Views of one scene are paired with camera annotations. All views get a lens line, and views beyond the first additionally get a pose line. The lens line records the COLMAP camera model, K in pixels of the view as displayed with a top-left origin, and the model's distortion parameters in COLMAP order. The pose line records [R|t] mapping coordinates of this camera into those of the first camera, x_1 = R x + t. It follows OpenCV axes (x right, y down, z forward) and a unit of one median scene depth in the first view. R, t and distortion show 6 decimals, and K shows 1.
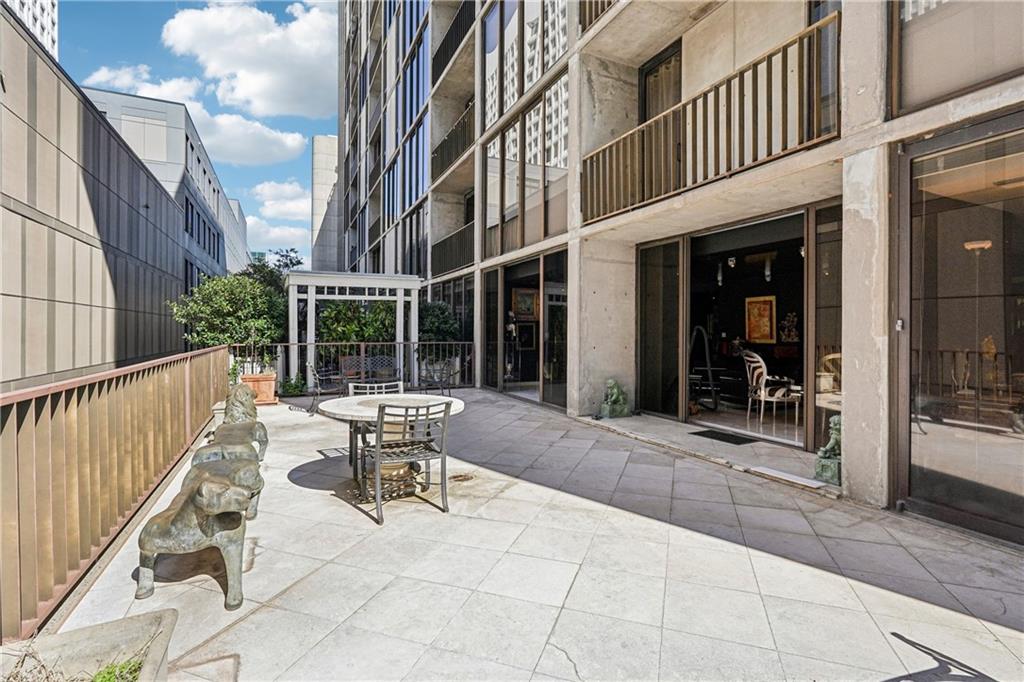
lens RADIAL K [[477.6, 0, 518.1], [0, 477.6, 344.7], [0, 0, 1]] dist [-0.005876, 0.000354]
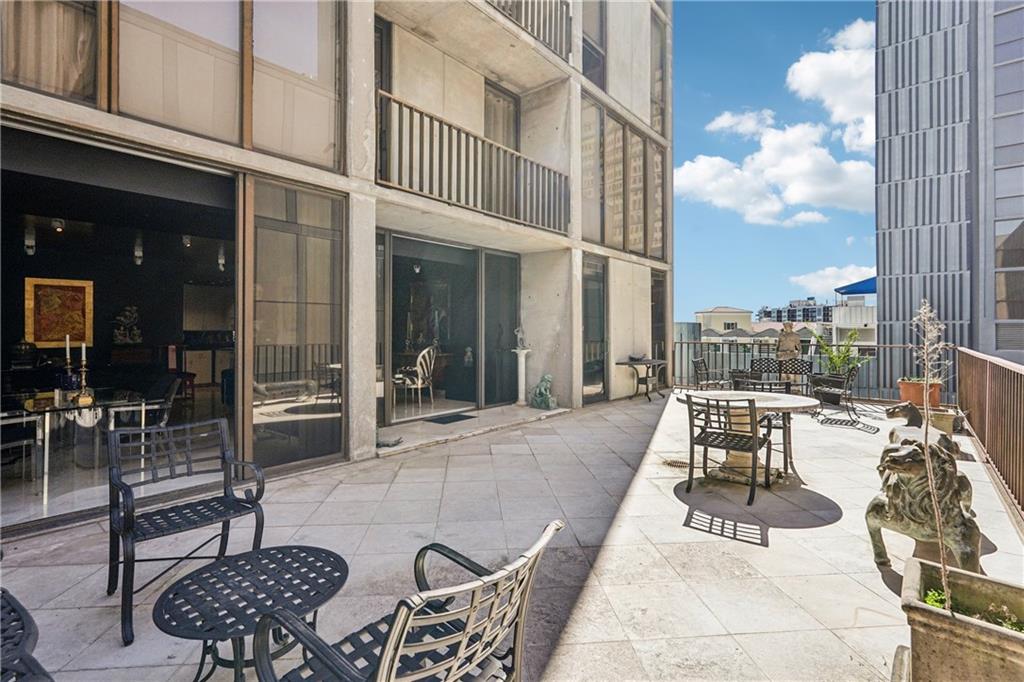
lens RADIAL K [[471.3, 0, 510.7], [0, 471.3, 327.4], [0, 0, 1]] dist [0.000437, 0.000540]
pose [[-0.402513, 0.000422, 0.915414, -0.587667], [0.023108, 0.999686, 0.009700, -0.038846], [-0.915123, 0.025058, -0.402396, 1.121800]]
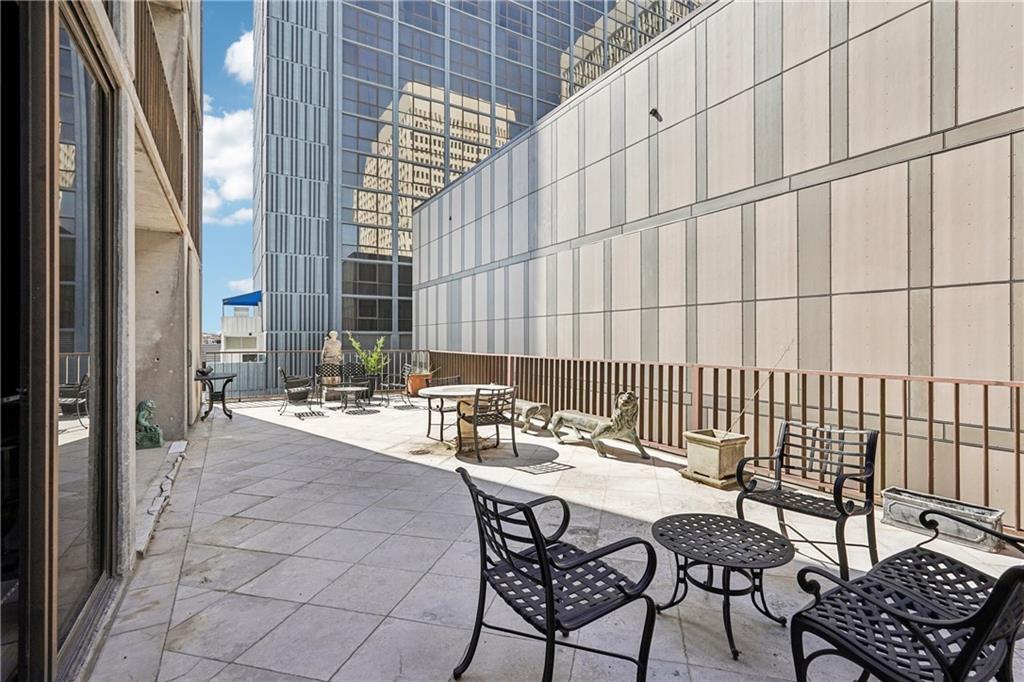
lens RADIAL K [[478.7, 0, 495.0], [0, 478.7, 338.3], [0, 0, 1]] dist [-0.001864, 0.000061]
pose [[-0.998867, -0.006757, -0.047114, -0.148582], [-0.008012, 0.999617, 0.026490, -0.047969], [0.046917, 0.026838, -0.998538, 1.454415]]
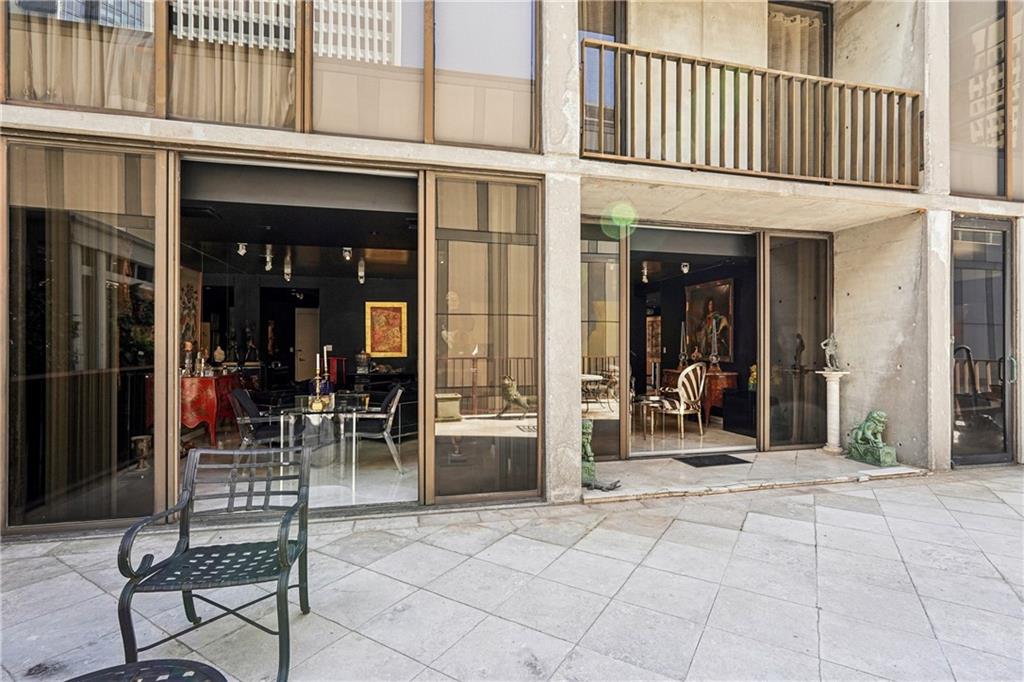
lens RADIAL K [[477.6, 0, 518.1], [0, 477.6, 344.7], [0, 0, 1]] dist [-0.005876, 0.000354]
pose [[0.213574, -0.006680, 0.976904, -0.429943], [0.027292, 0.999627, 0.000869, -0.032254], [-0.976546, 0.026476, 0.213677, 0.973285]]
